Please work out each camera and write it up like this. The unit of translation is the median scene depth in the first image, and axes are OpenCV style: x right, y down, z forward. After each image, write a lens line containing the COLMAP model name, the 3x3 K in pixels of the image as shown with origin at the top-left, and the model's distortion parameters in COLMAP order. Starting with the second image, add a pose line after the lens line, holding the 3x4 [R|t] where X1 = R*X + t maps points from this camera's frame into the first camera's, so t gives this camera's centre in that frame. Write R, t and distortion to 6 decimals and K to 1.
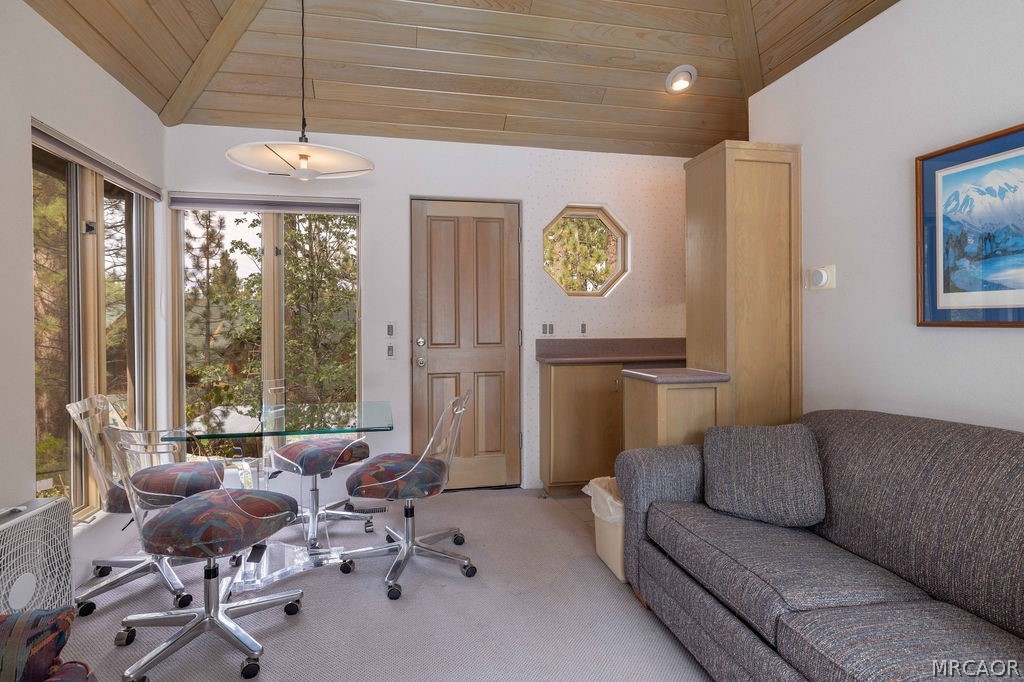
lens RADIAL K [[521.5, 0, 508.6], [0, 521.5, 329.0], [0, 0, 1]] dist [-0.000628, 0.000196]
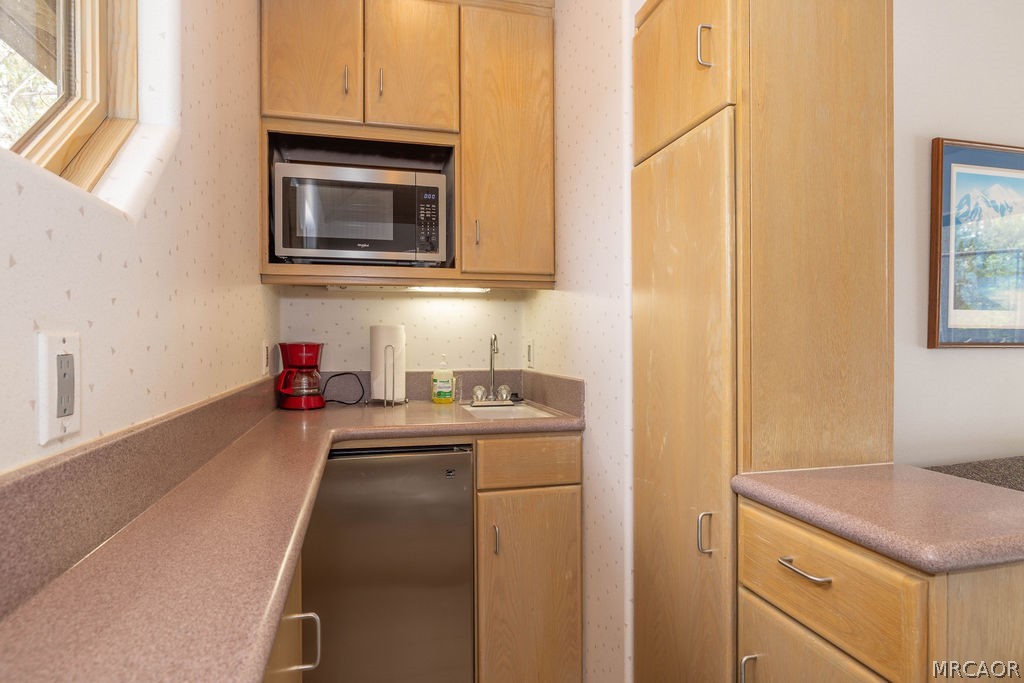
lens RADIAL K [[528.1, 0, 512.0], [0, 528.1, 341.5], [0, 0, 1]] dist [-0.001448, 0.000056]
pose [[-0.015785, 0.003825, 0.999868, -0.009846], [0.013219, 0.999906, -0.003617, -0.011622], [-0.999788, 0.013160, -0.015834, 0.906106]]
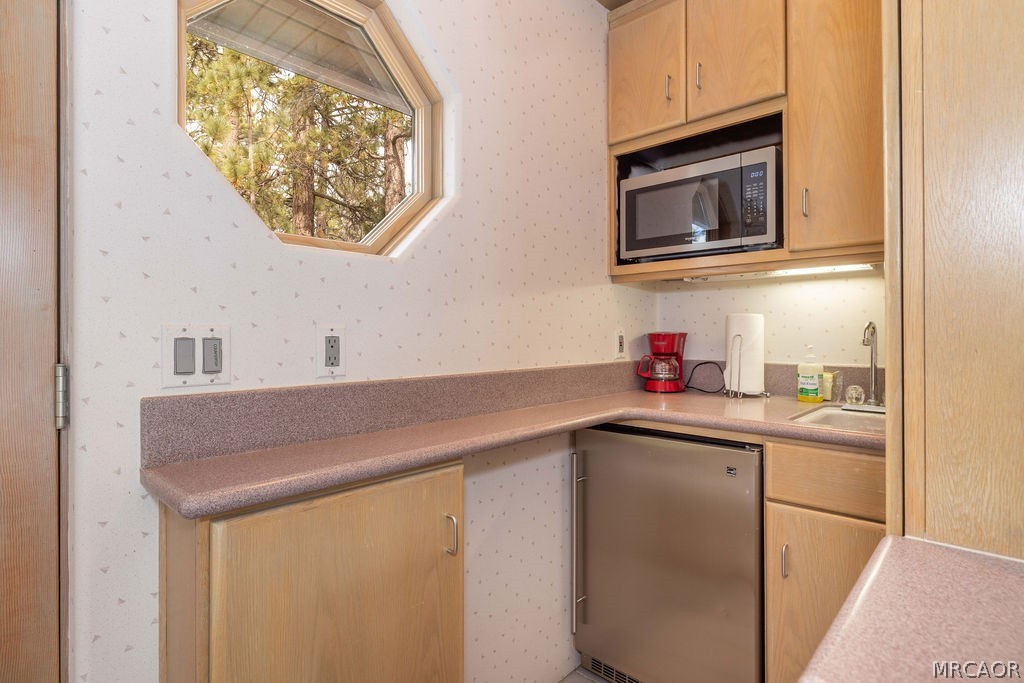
lens RADIAL K [[521.5, 0, 508.6], [0, 521.5, 329.5], [0, 0, 1]] dist [-0.000628, 0.000196]
pose [[0.826194, 0.006613, 0.563347, 0.057680], [0.004409, 0.999825, -0.018203, -0.008046], [-0.563369, 0.017523, 0.826020, 0.710737]]
